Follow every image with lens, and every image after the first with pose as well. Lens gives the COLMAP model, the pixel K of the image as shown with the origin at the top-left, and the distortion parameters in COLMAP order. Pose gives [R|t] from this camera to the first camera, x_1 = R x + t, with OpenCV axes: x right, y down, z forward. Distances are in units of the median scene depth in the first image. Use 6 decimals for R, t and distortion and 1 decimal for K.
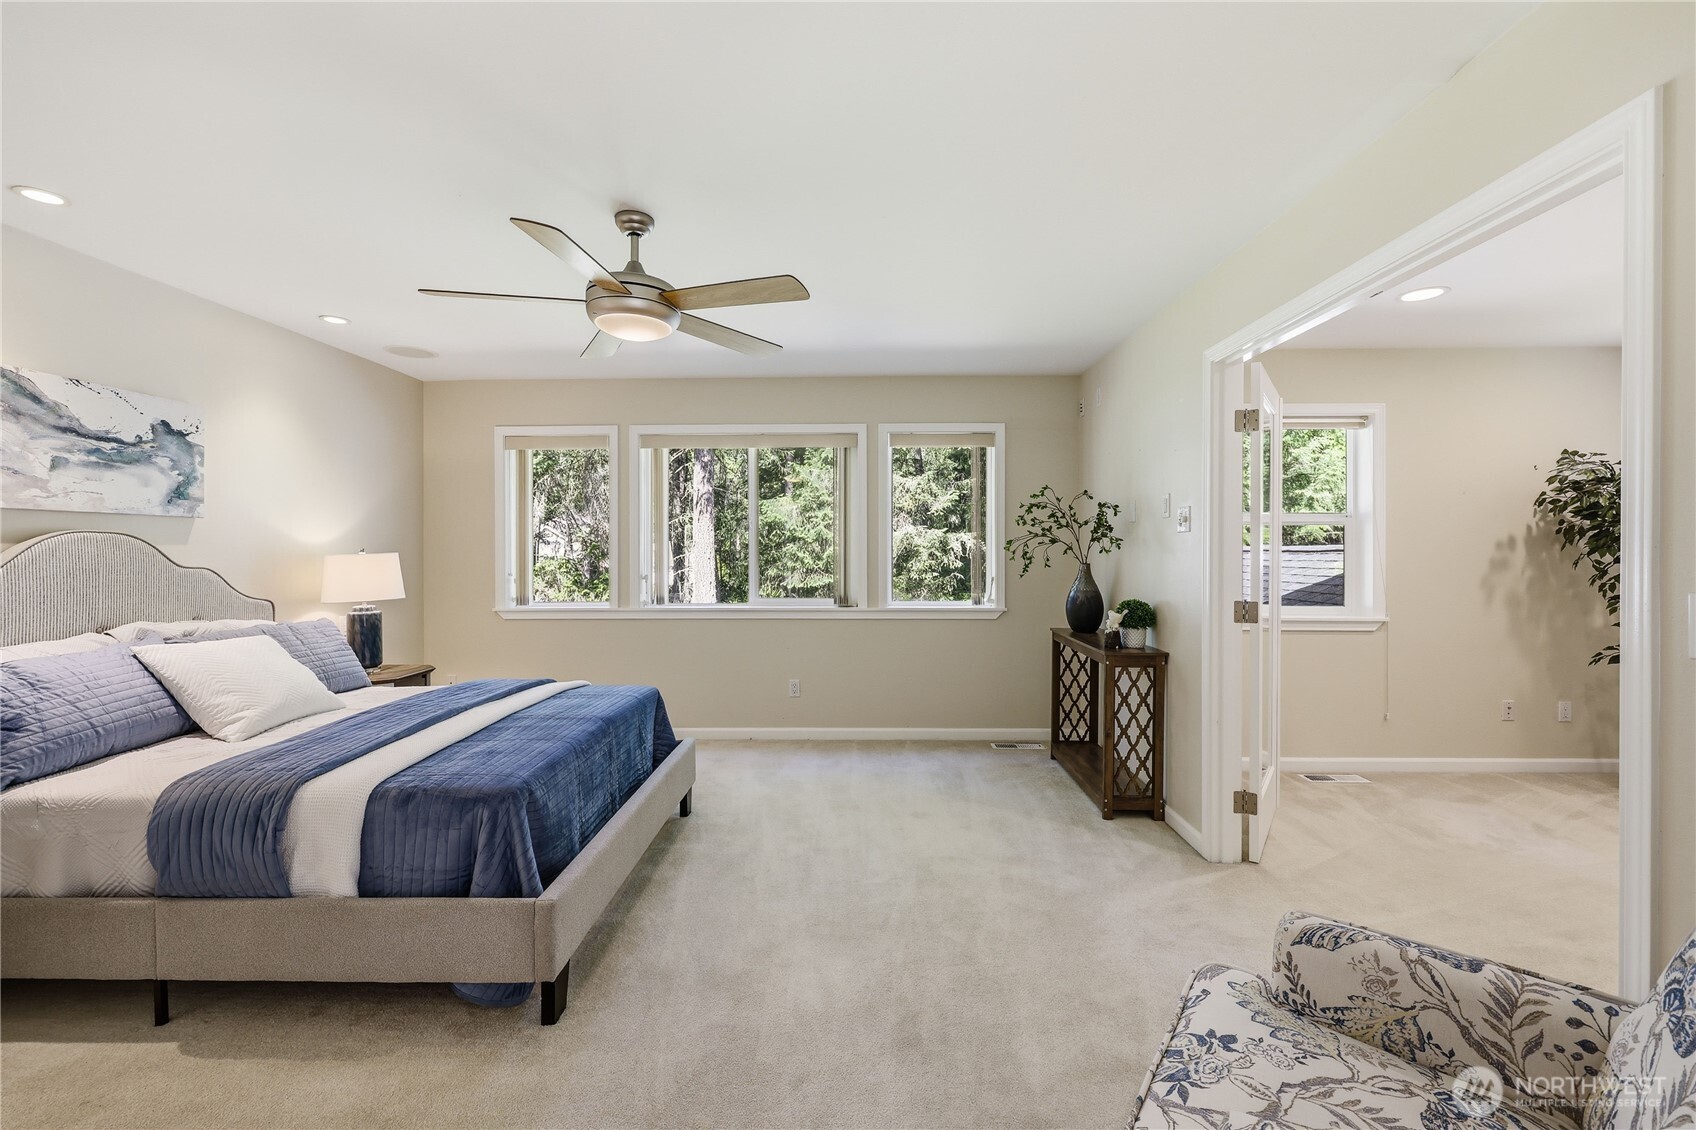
lens RADIAL K [[695.3, 0, 850.5], [0, 695.3, 542.2], [0, 0, 1]] dist [-0.001726, 0.000043]
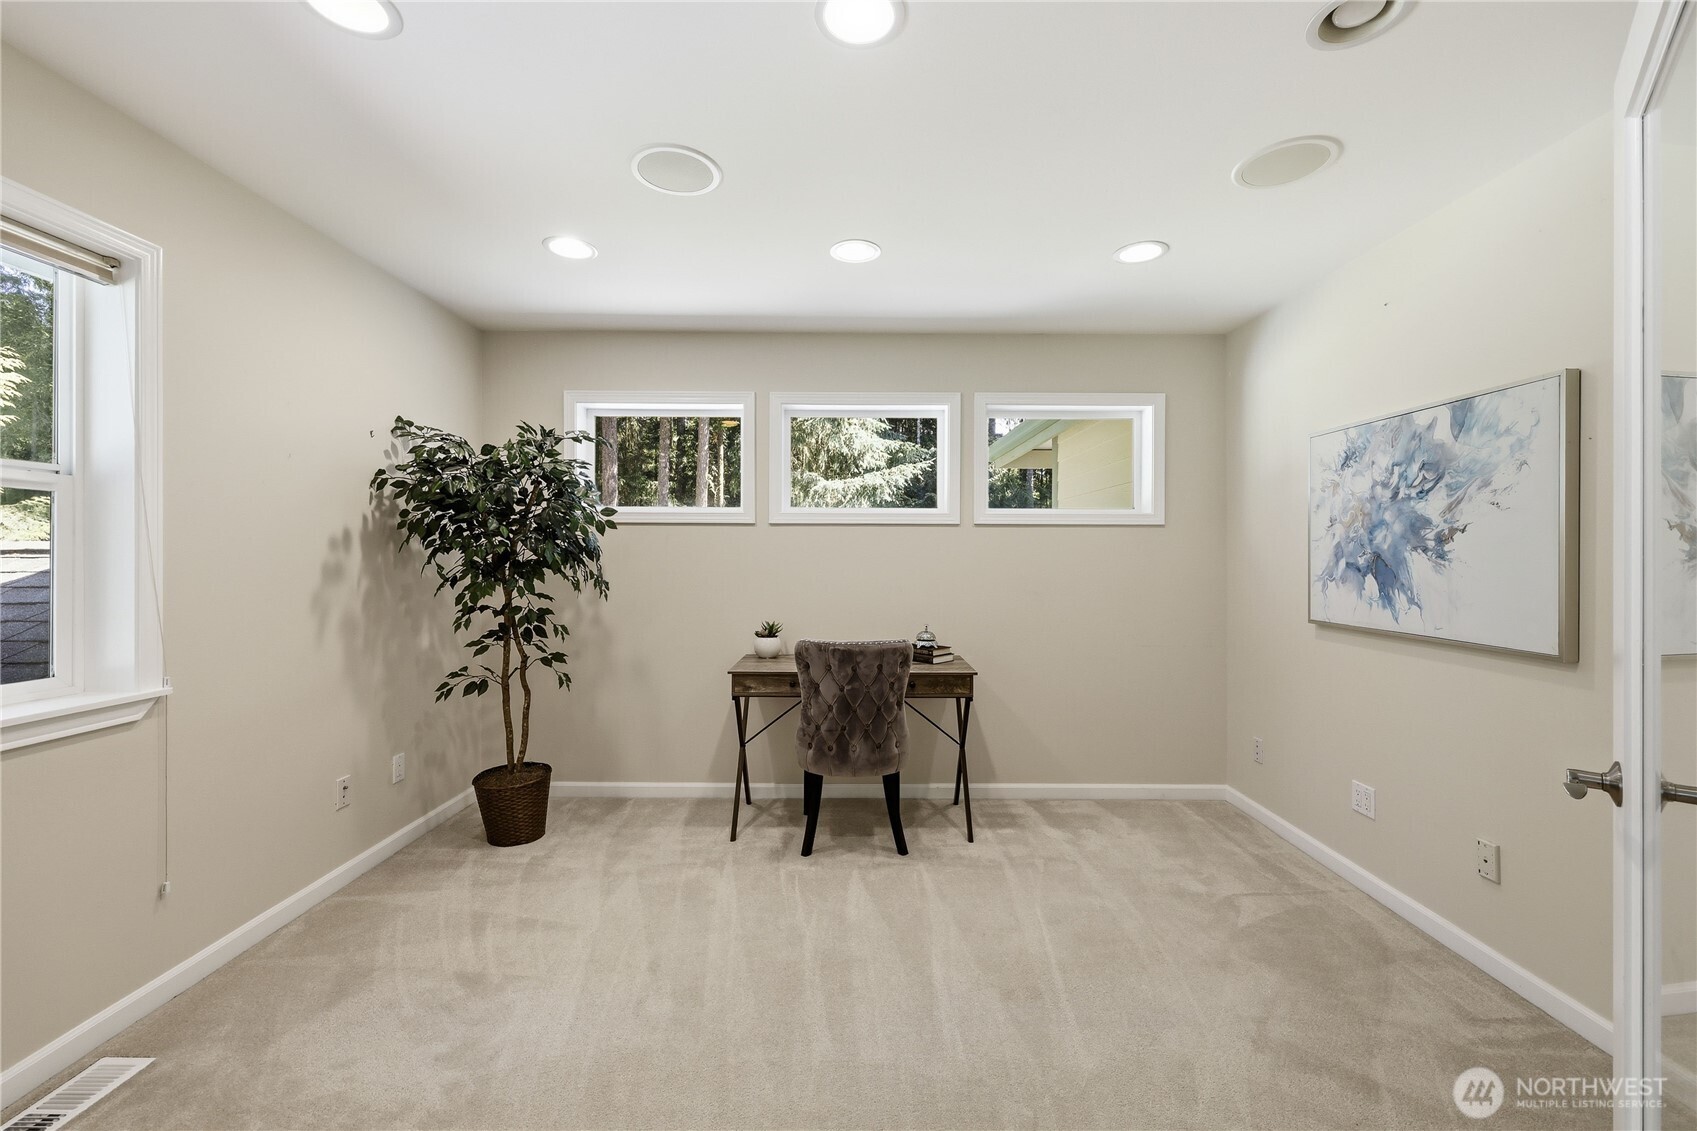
lens RADIAL K [[689.6, 0, 850.8], [0, 689.6, 560.8], [0, 0, 1]] dist [-0.000504, -0.000120]
pose [[-0.021545, -0.007542, 0.999739, 0.338456], [-0.012841, 0.999891, 0.007266, 0.012266], [-0.999685, -0.012681, -0.021639, 0.645051]]
